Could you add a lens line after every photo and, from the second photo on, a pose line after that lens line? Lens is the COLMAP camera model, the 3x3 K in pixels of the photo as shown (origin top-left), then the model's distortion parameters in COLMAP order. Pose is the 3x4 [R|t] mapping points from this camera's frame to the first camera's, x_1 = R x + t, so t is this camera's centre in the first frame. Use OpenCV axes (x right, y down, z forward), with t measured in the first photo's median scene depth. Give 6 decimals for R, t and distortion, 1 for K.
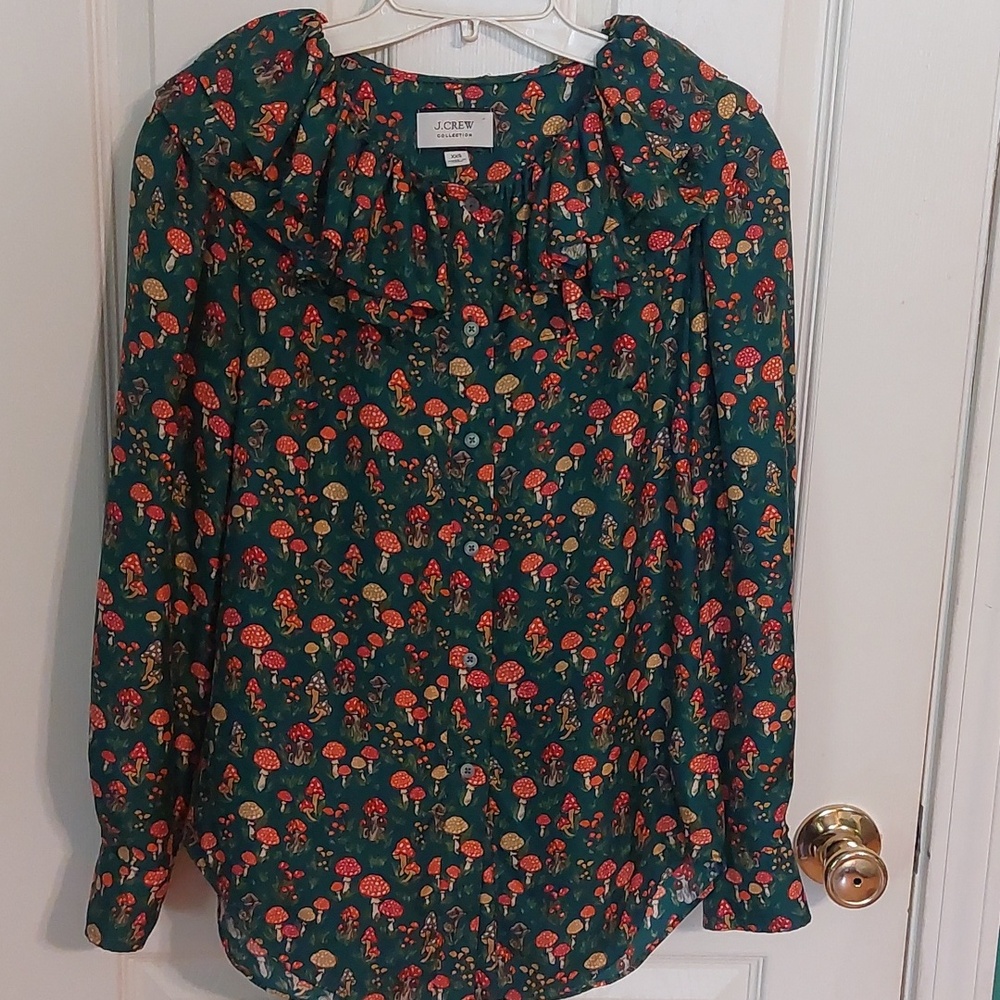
lens RADIAL K [[1776.6, 0, 555.3], [0, 1776.6, 499.1], [0, 0, 1]] dist [0.237173, -0.950440]
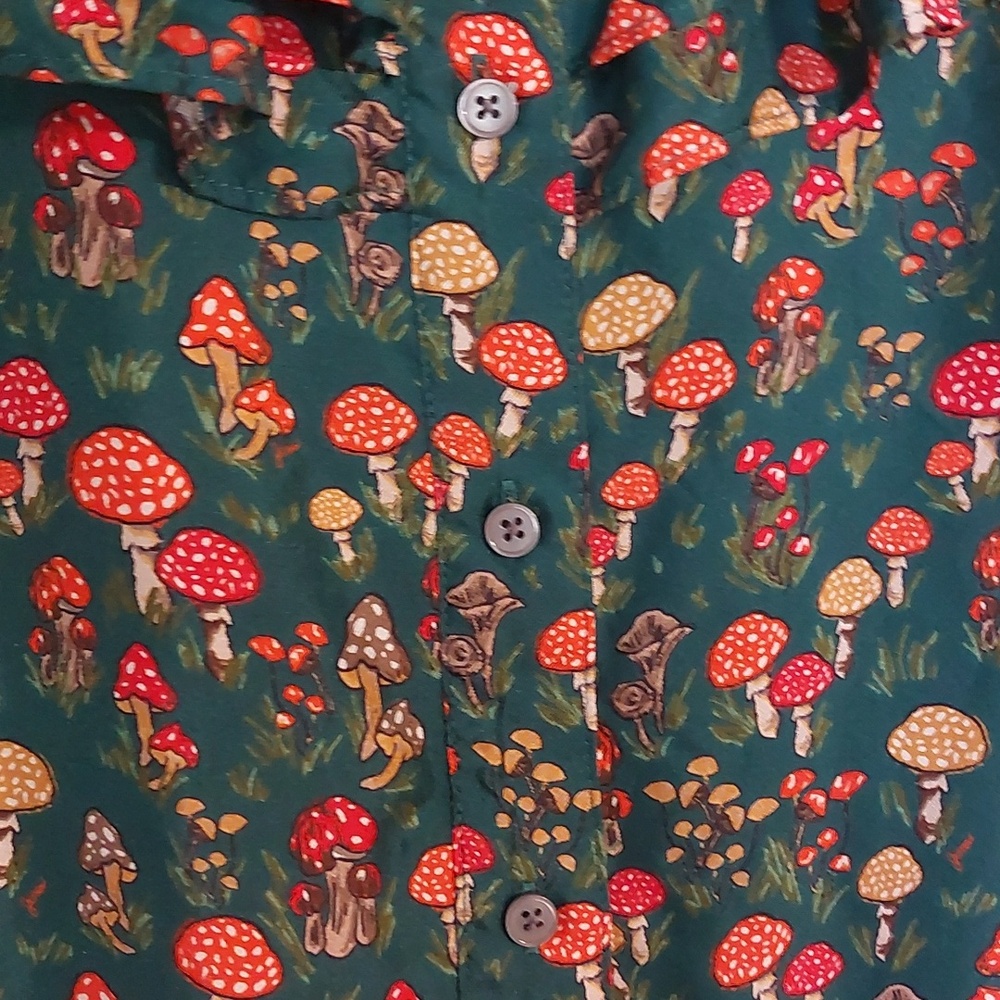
lens RADIAL K [[1776.6, 0, 555.3], [0, 1776.6, 499.1], [0, 0, 1]] dist [0.237173, -0.950440]
pose [[0.987178, -0.081323, 0.137357, -0.078029], [0.079106, 0.996634, 0.021530, -0.043559], [-0.138646, -0.010388, 0.990288, 0.741369]]
